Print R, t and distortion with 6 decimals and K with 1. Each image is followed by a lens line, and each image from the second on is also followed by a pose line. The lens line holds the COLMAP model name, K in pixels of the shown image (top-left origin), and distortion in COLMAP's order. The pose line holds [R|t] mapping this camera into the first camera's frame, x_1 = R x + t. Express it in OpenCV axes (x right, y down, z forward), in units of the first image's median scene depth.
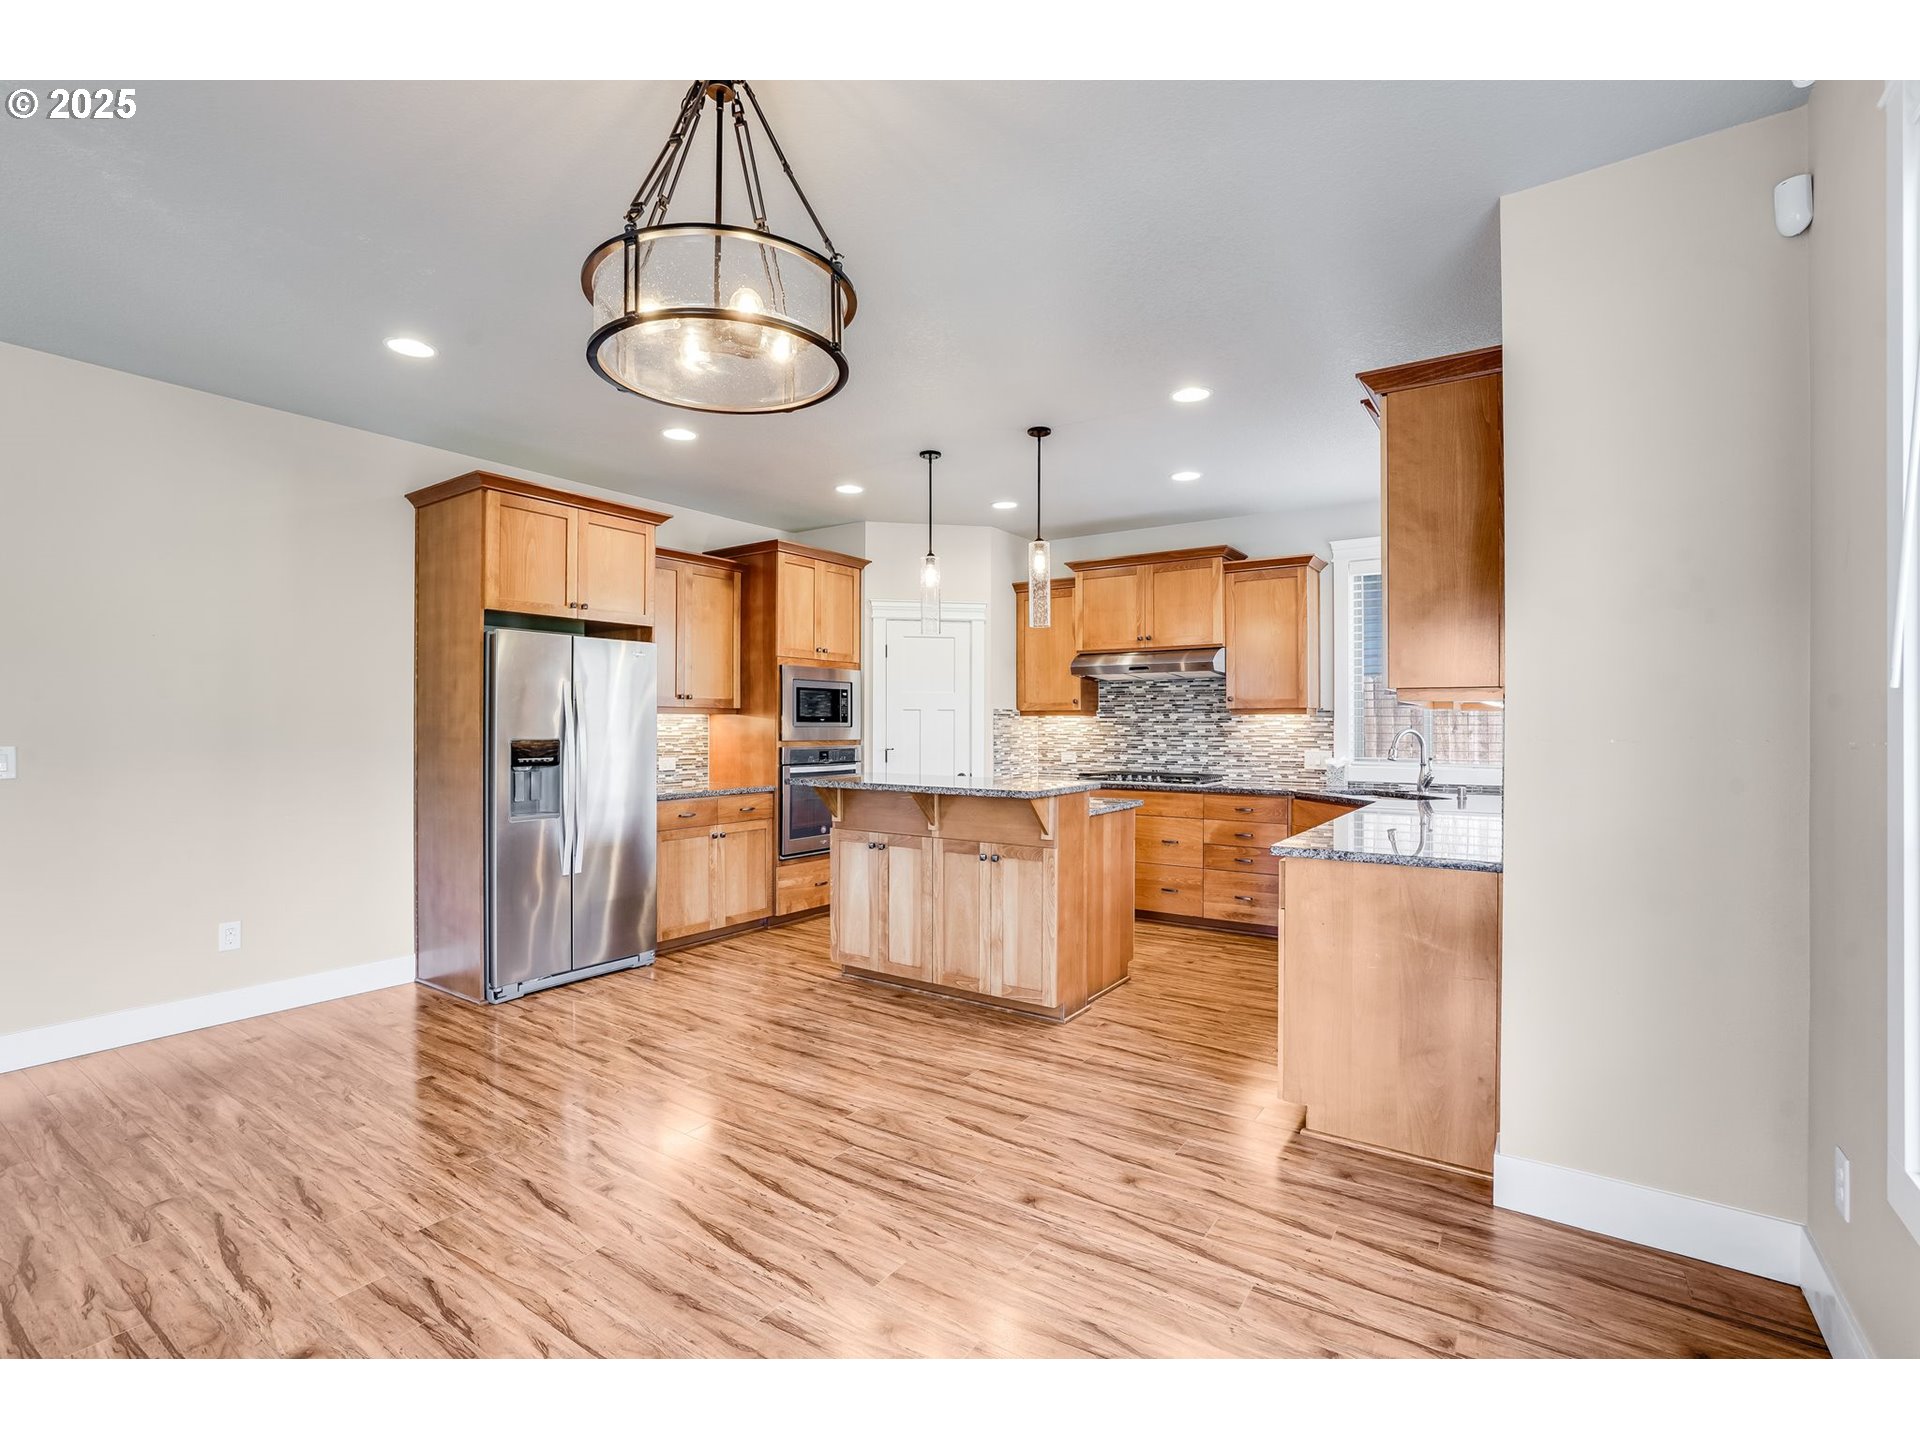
lens RADIAL K [[881.6, 0, 960.6], [0, 881.6, 720.4], [0, 0, 1]] dist [-0.034481, 0.013514]
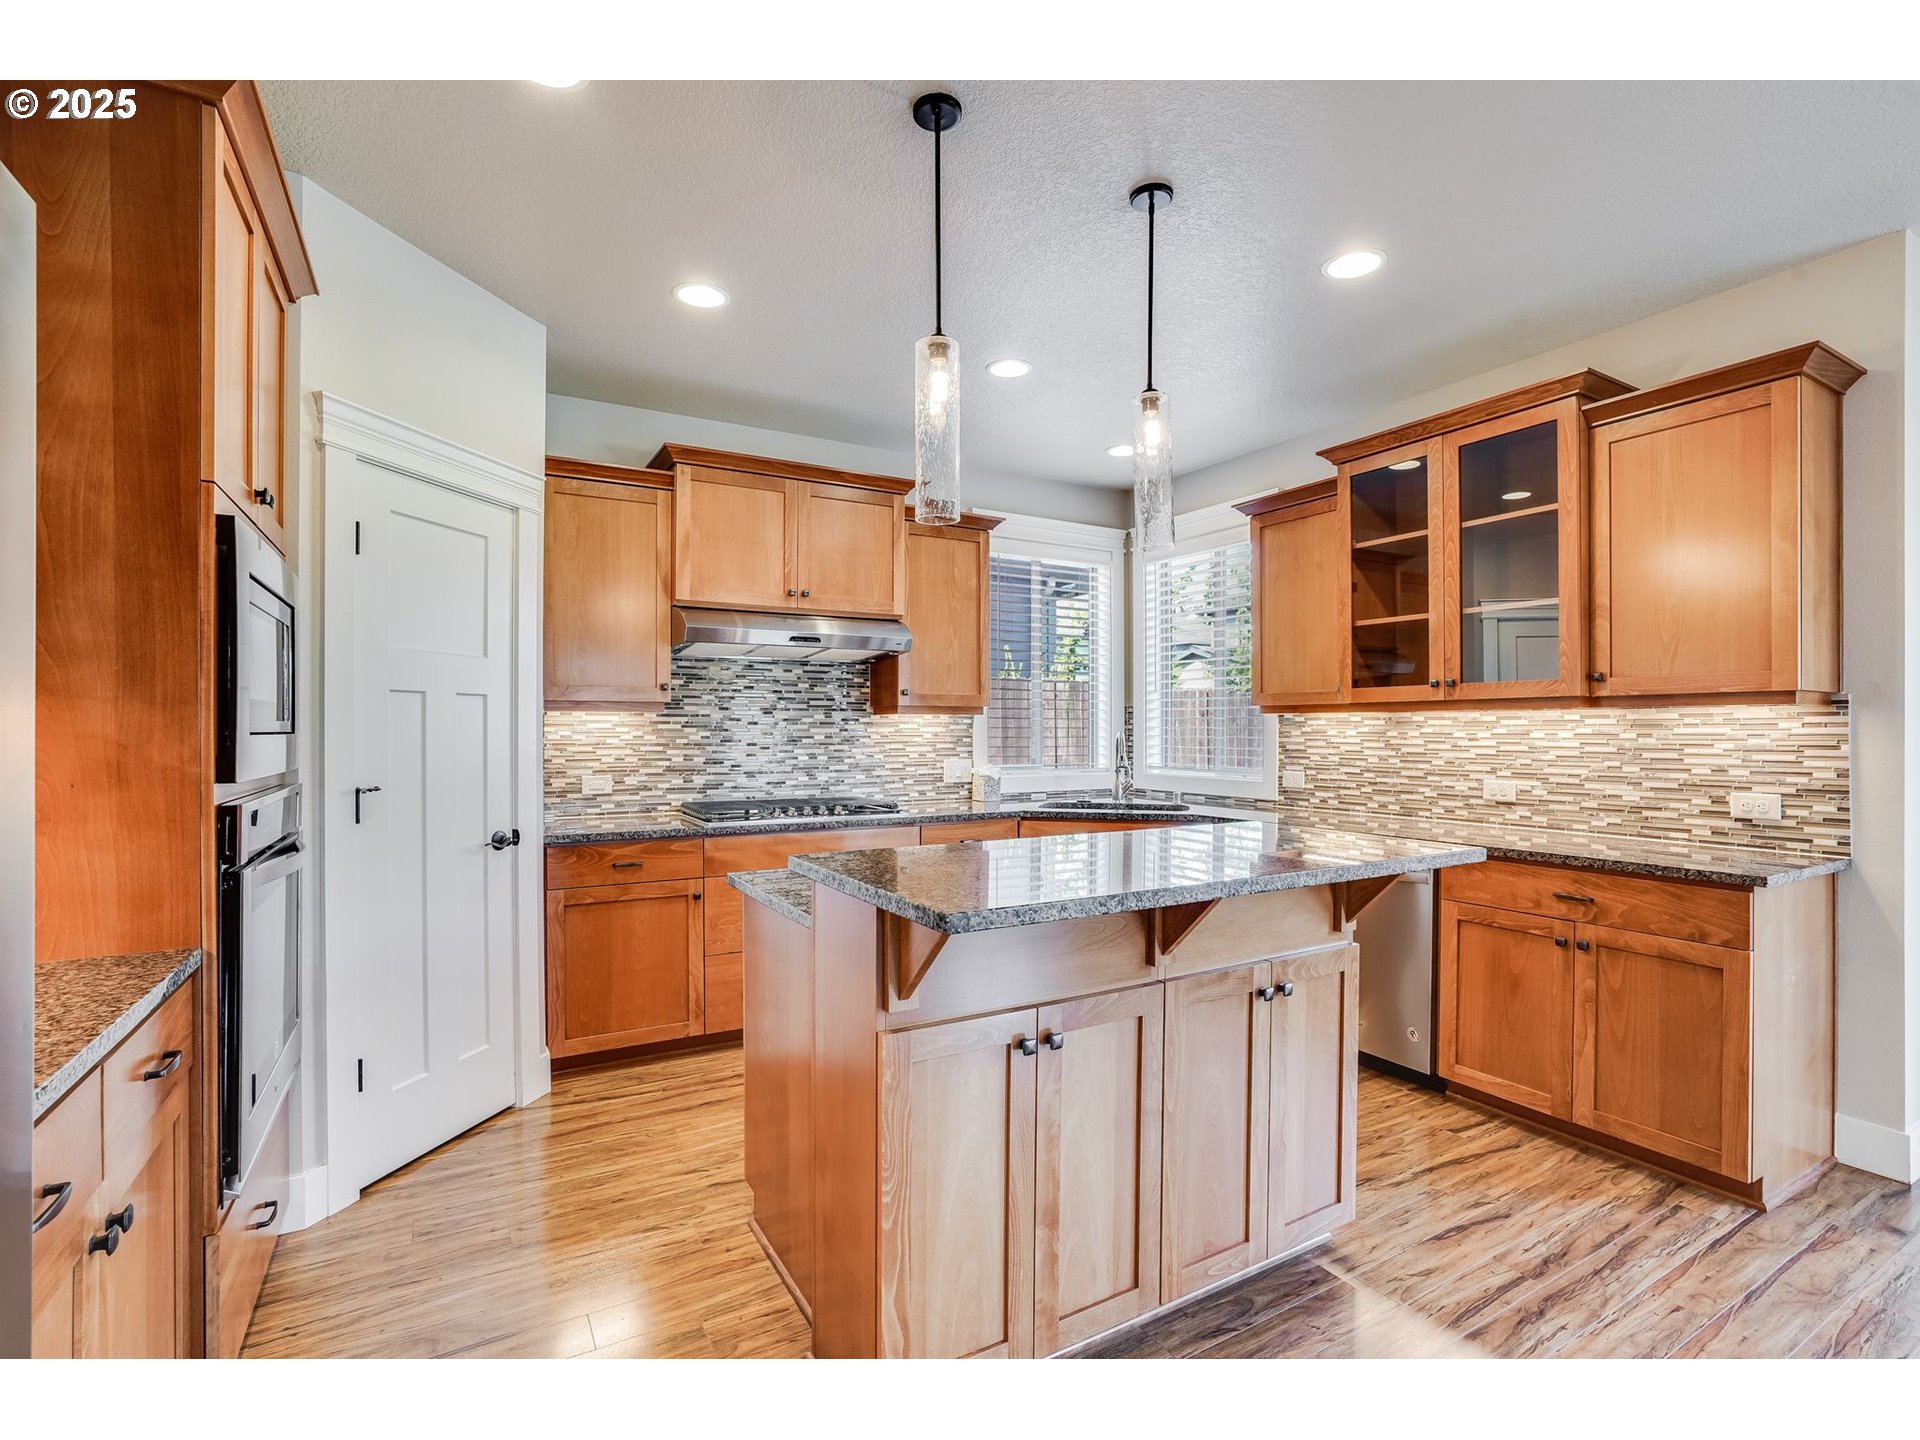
lens RADIAL K [[881.6, 0, 953.9], [0, 881.6, 726.0], [0, 0, 1]] dist [-0.034481, 0.013514]
pose [[0.433166, 0.003672, 0.901307, -0.467497], [-0.006660, 0.999977, -0.000873, 0.004964], [-0.901290, -0.005625, 0.433180, 0.887552]]
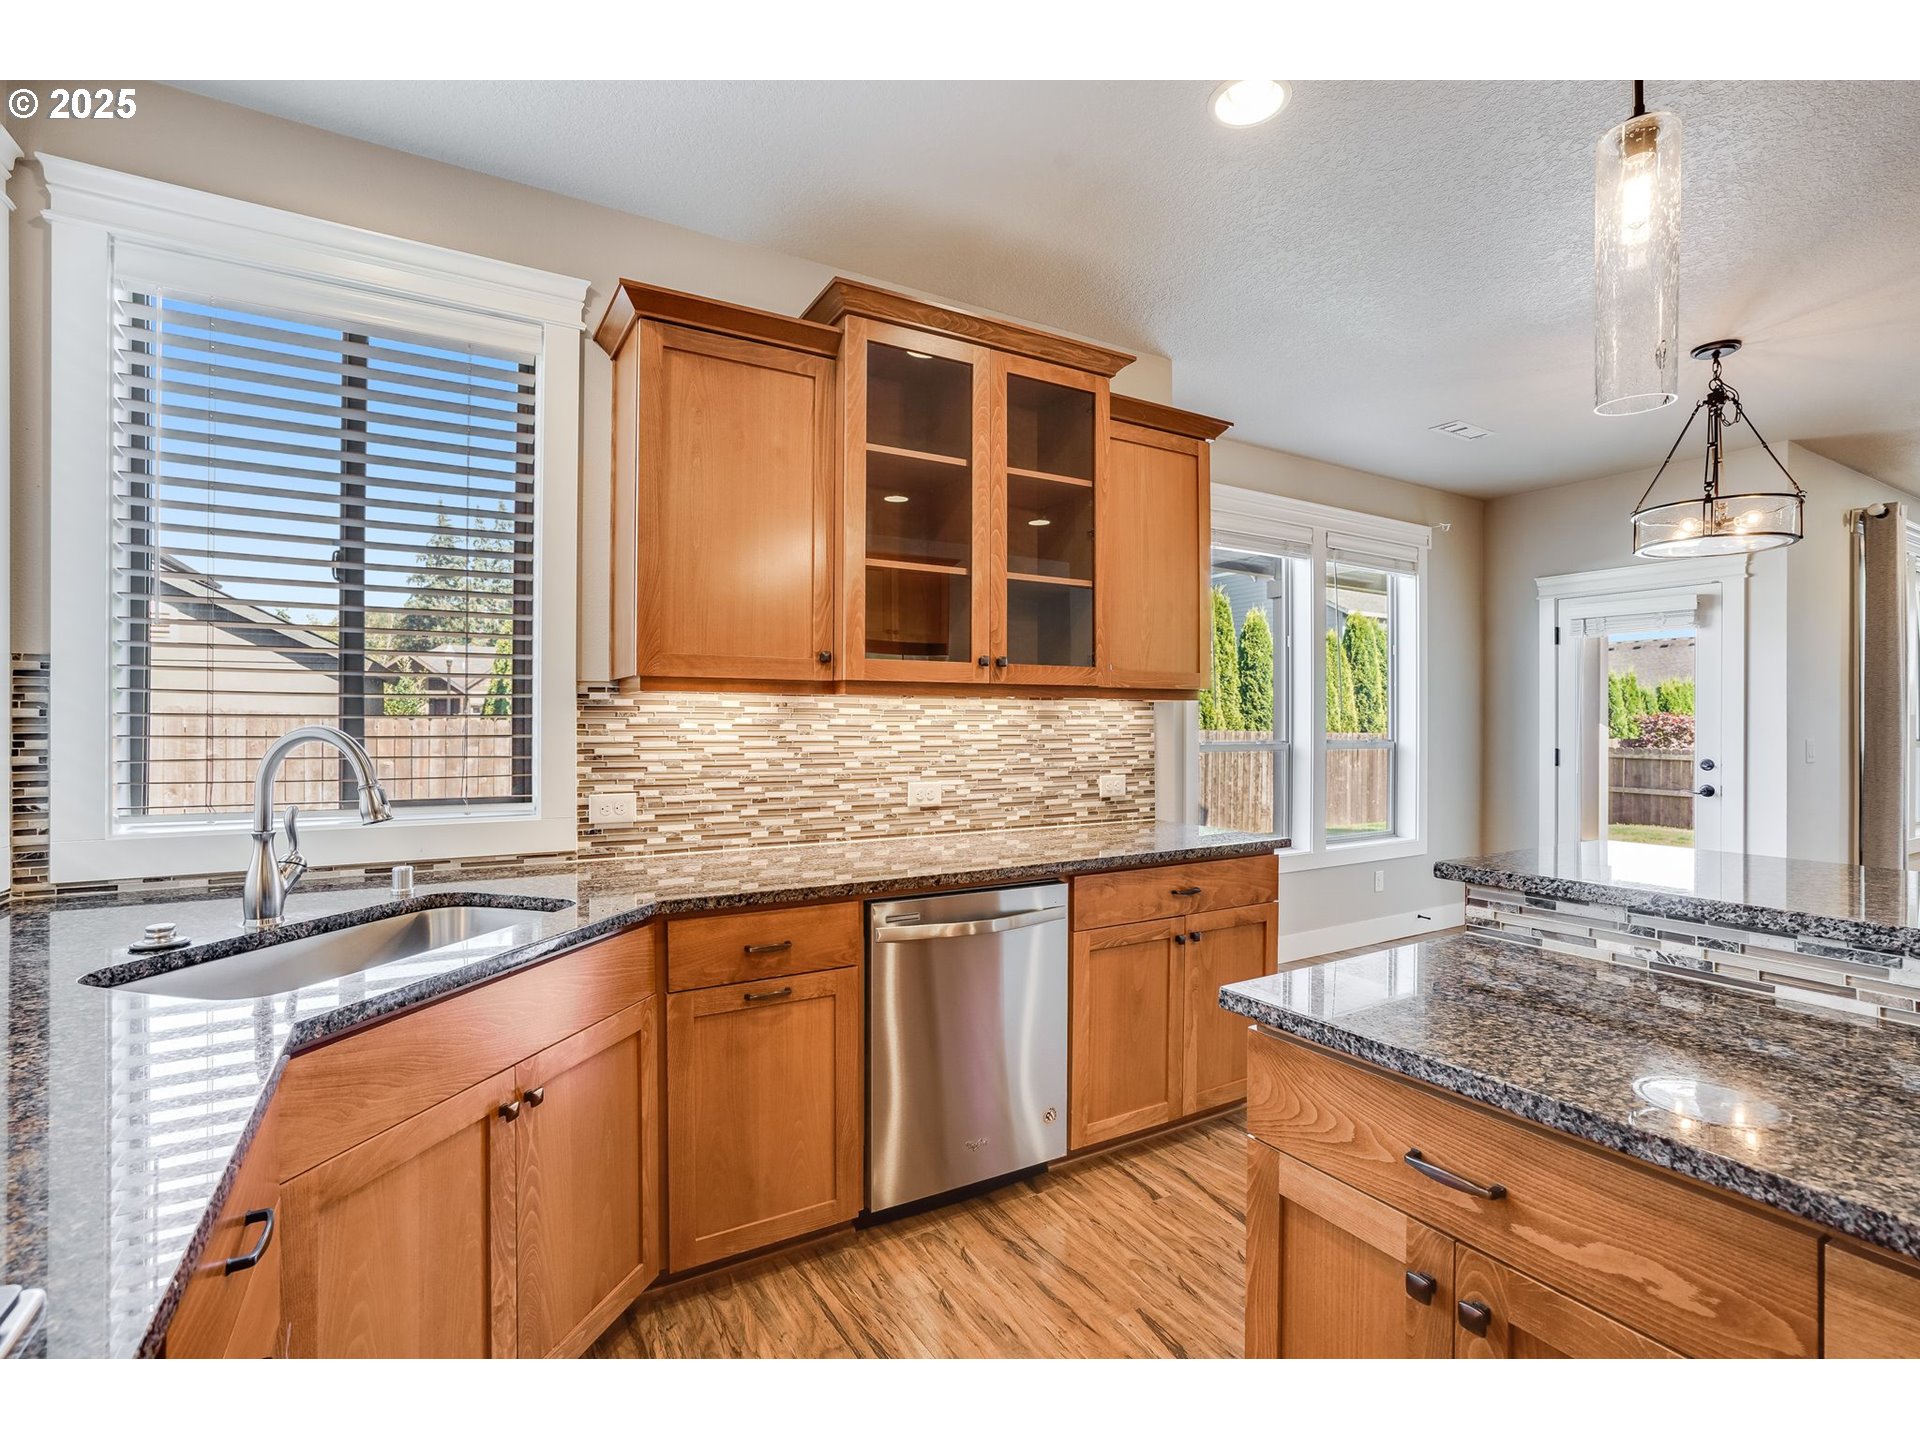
lens RADIAL K [[881.6, 0, 955.9], [0, 881.6, 722.4], [0, 0, 1]] dist [-0.034481, 0.013514]
pose [[-0.901806, -0.000820, 0.432141, 0.177057], [-0.004146, 0.999969, -0.006755, 0.010120], [-0.432121, -0.007883, -0.901781, 1.399166]]
